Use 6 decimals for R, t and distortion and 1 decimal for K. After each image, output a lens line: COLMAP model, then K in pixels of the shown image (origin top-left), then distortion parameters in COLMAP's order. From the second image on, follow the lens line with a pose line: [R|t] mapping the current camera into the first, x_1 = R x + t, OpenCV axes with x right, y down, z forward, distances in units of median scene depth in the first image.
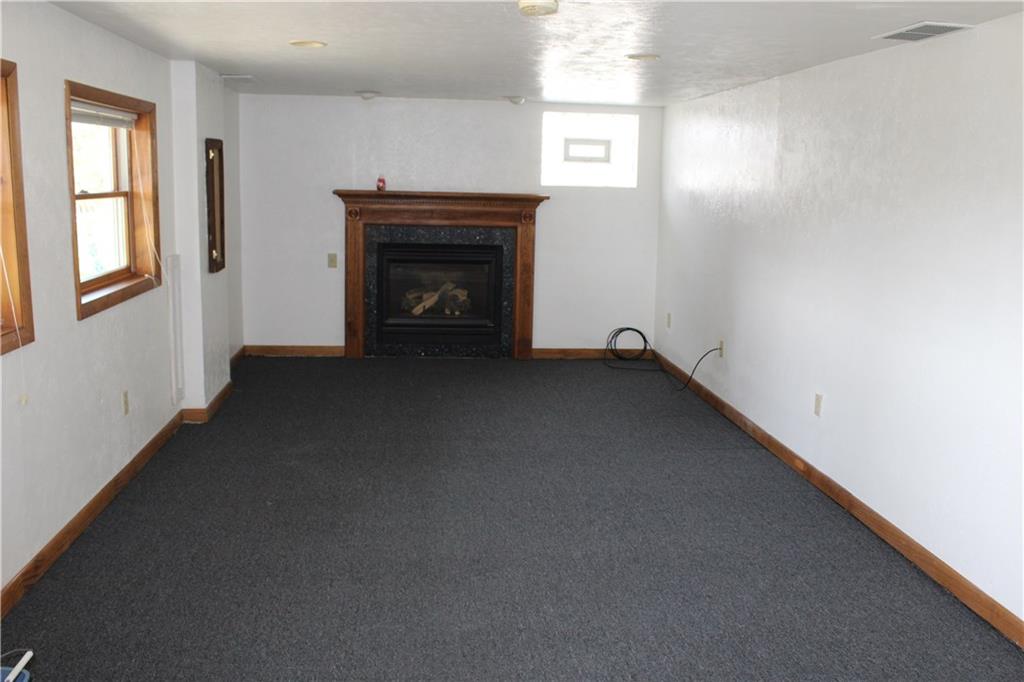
lens RADIAL K [[931.2, 0, 512.0], [0, 931.2, 341.0], [0, 0, 1]] dist [-0.156492, 0.167435]
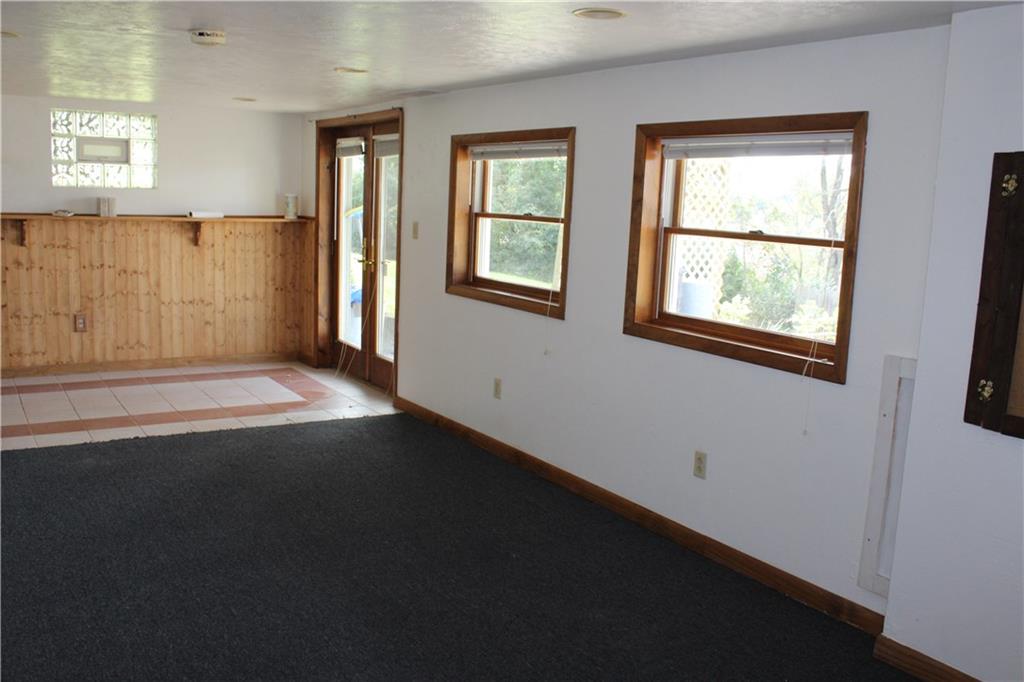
lens RADIAL K [[931.2, 0, 512.0], [0, 931.2, 341.0], [0, 0, 1]] dist [-0.156492, 0.167435]
pose [[-0.896761, 0.017284, -0.442178, 0.085675], [-0.129877, 0.944950, 0.300334, -0.179145], [0.423027, 0.326757, -0.845150, 0.999279]]
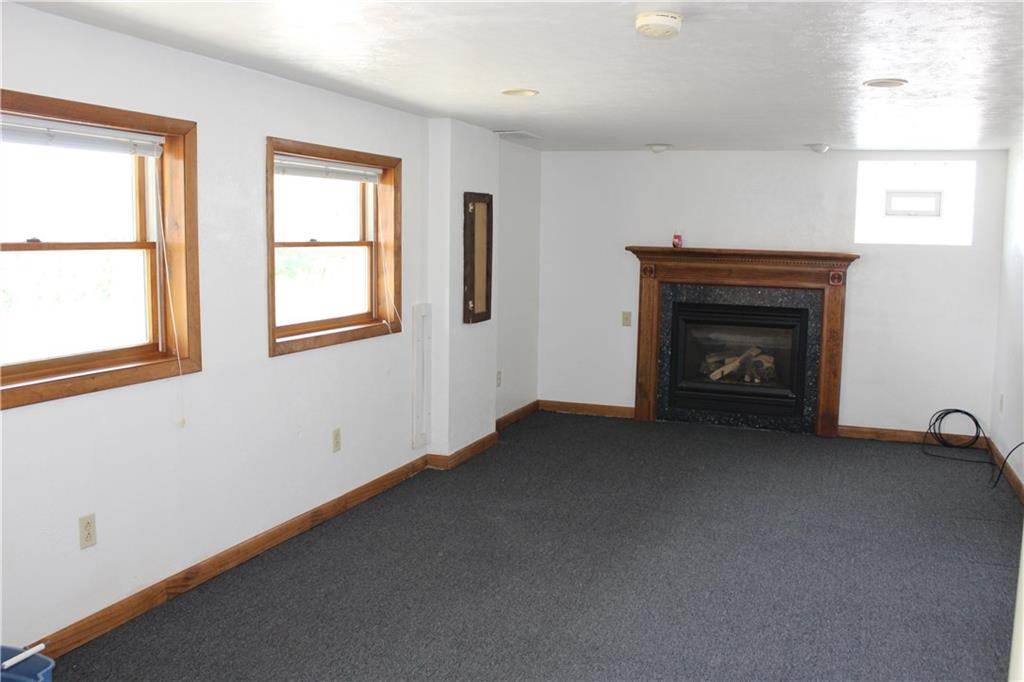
lens RADIAL K [[931.2, 0, 512.0], [0, 931.2, 341.0], [0, 0, 1]] dist [-0.156492, 0.167435]
pose [[0.892506, 0.040969, -0.449170, 0.138926], [-0.073468, 0.995771, -0.055157, -0.000967], [0.445011, 0.082228, 0.891742, 0.077333]]
